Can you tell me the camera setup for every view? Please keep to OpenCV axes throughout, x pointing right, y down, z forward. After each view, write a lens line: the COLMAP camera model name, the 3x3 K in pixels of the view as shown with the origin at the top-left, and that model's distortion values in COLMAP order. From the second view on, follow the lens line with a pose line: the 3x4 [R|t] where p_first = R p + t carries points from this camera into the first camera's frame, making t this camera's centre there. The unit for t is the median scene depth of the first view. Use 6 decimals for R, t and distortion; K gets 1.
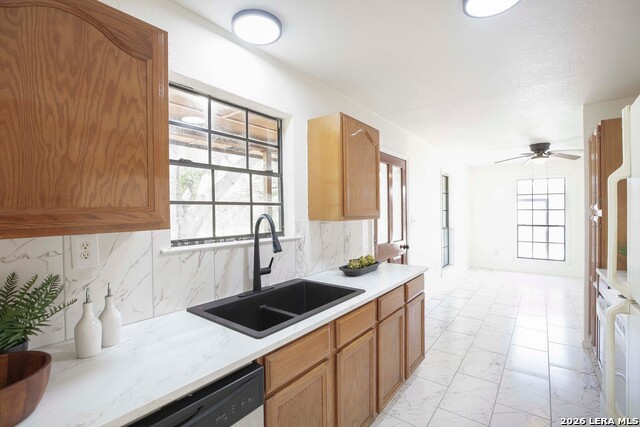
lens RADIAL K [[294.5, 0, 320.0], [0, 294.5, 213.5], [0, 0, 1]] dist [-0.047906, 0.015939]
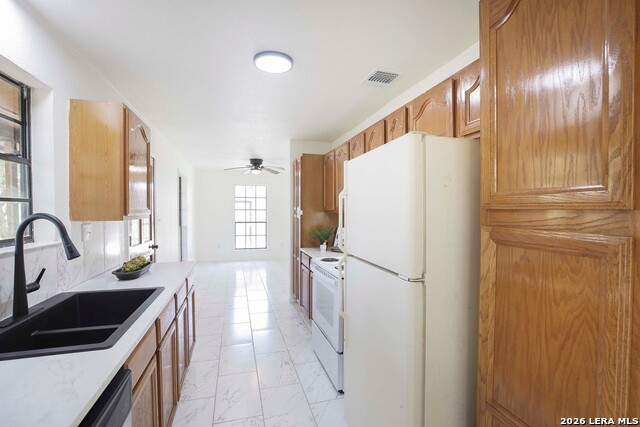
lens RADIAL K [[294.5, 0, 320.0], [0, 294.5, 213.5], [0, 0, 1]] dist [-0.047906, 0.015939]
pose [[0.591046, -0.001398, 0.806637, -0.272928], [-0.000561, 0.999998, 0.002145, 0.000715], [-0.806638, -0.001720, 0.591043, -0.037127]]
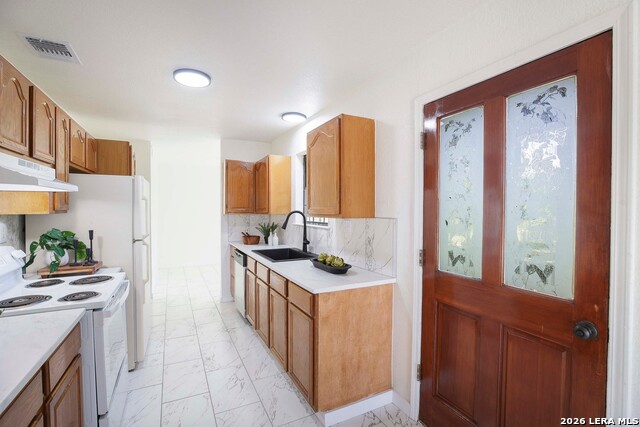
lens RADIAL K [[294.5, 0, 320.0], [0, 294.5, 213.5], [0, 0, 1]] dist [-0.047906, 0.015939]
pose [[-0.428174, 0.017109, -0.903534, 1.105106], [-0.002800, 0.999791, 0.020258, -0.014686], [0.903692, 0.011204, -0.428037, 1.453503]]
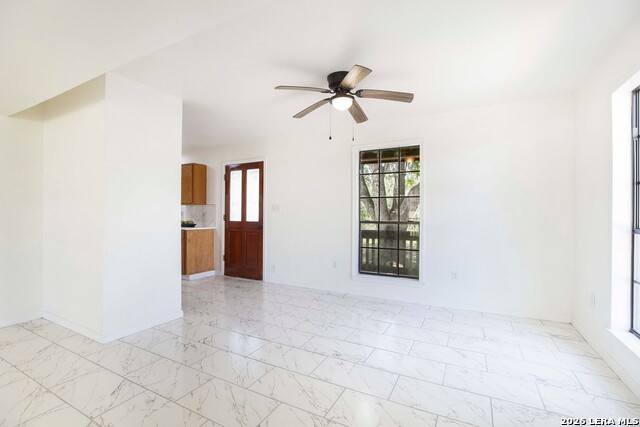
lens RADIAL K [[294.5, 0, 320.0], [0, 294.5, 213.5], [0, 0, 1]] dist [-0.047906, 0.015939]
pose [[0.157284, 0.009902, -0.987504, 2.669334], [-0.010659, 0.999909, 0.008328, 0.061816], [0.987496, 0.009216, 0.157375, 1.744758]]
